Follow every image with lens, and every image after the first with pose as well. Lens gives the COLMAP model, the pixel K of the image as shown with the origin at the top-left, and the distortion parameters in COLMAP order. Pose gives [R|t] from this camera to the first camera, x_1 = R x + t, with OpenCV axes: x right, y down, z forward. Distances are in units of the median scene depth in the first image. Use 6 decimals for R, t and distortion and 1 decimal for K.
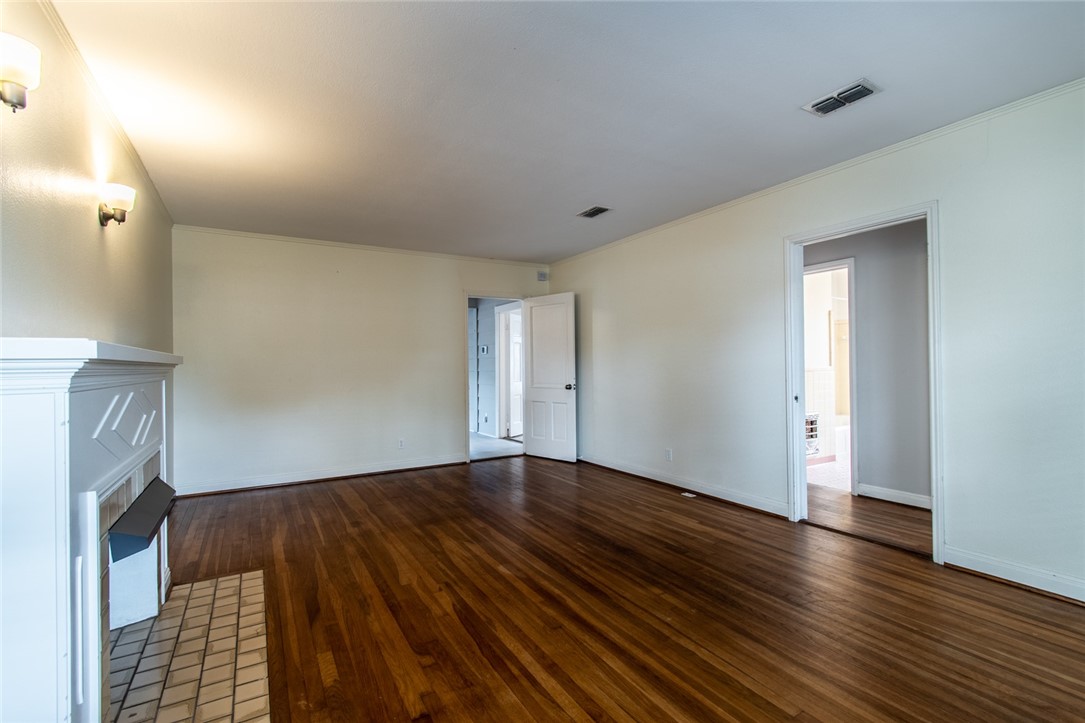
lens RADIAL K [[486.1, 0, 542.7], [0, 486.1, 362.2], [0, 0, 1]] dist [-0.000720, -0.000123]
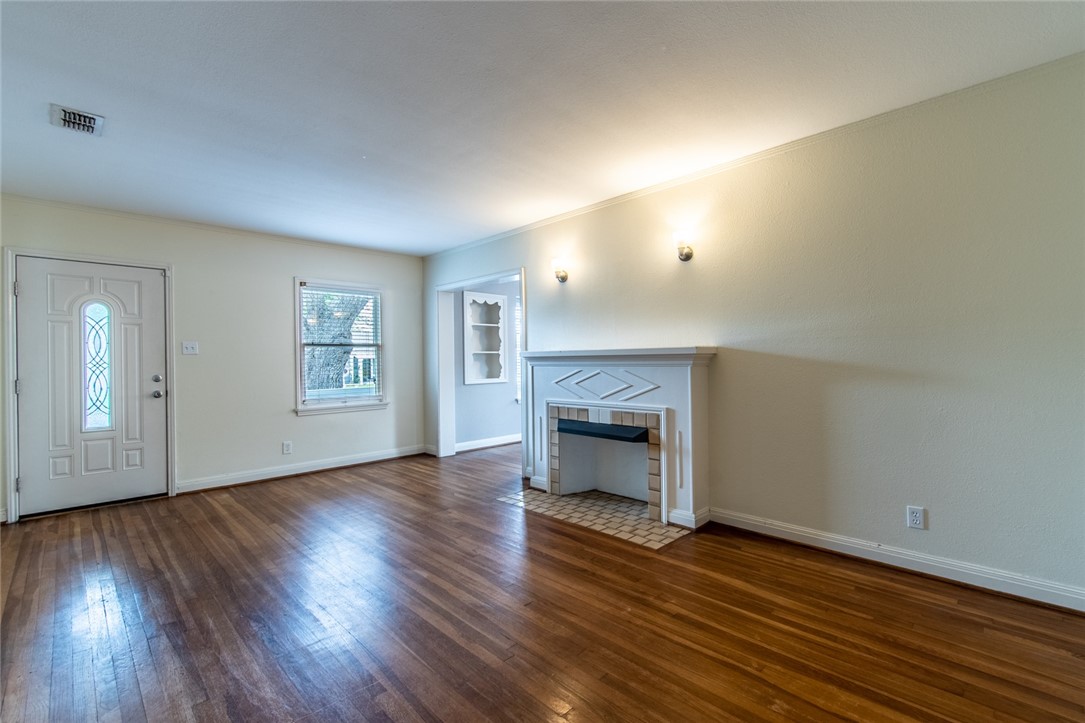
lens RADIAL K [[486.1, 0, 542.2], [0, 486.1, 359.7], [0, 0, 1]] dist [-0.000720, -0.000123]
pose [[-0.971402, 0.026252, -0.235987, -0.096704], [0.027011, 0.999635, 0.000016, 0.008284], [0.235901, -0.006359, -0.971756, 2.024018]]
